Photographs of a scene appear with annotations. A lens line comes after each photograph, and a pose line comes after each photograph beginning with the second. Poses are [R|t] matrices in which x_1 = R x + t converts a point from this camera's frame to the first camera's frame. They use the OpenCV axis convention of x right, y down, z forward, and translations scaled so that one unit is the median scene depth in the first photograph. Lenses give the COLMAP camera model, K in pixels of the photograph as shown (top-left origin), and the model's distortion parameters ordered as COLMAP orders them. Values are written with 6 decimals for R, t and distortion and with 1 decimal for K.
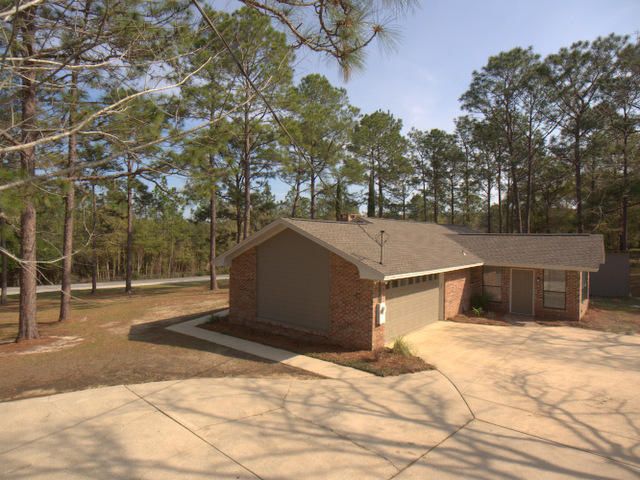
lens RADIAL K [[376.9, 0, 323.0], [0, 376.9, 238.8], [0, 0, 1]] dist [-0.022005, 0.000747]
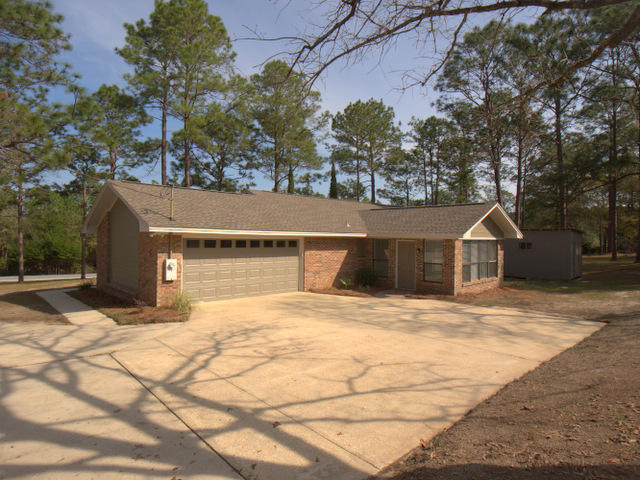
lens RADIAL K [[376.9, 0, 317.6], [0, 376.9, 241.0], [0, 0, 1]] dist [-0.022005, 0.000747]
pose [[0.992247, -0.001618, -0.124270, 0.478410], [0.001711, 0.999998, 0.000642, 0.090698], [0.124269, -0.000849, 0.992248, 0.058695]]
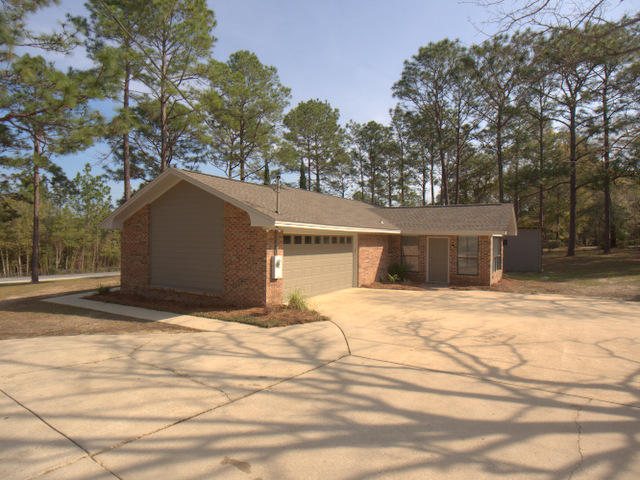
lens RADIAL K [[376.9, 0, 322.4], [0, 376.9, 237.6], [0, 0, 1]] dist [-0.022005, 0.000747]
pose [[0.990405, -0.000416, 0.138191, 0.099691], [0.001014, 0.999990, -0.004258, 0.096044], [-0.138188, 0.004357, 0.990396, 0.058965]]
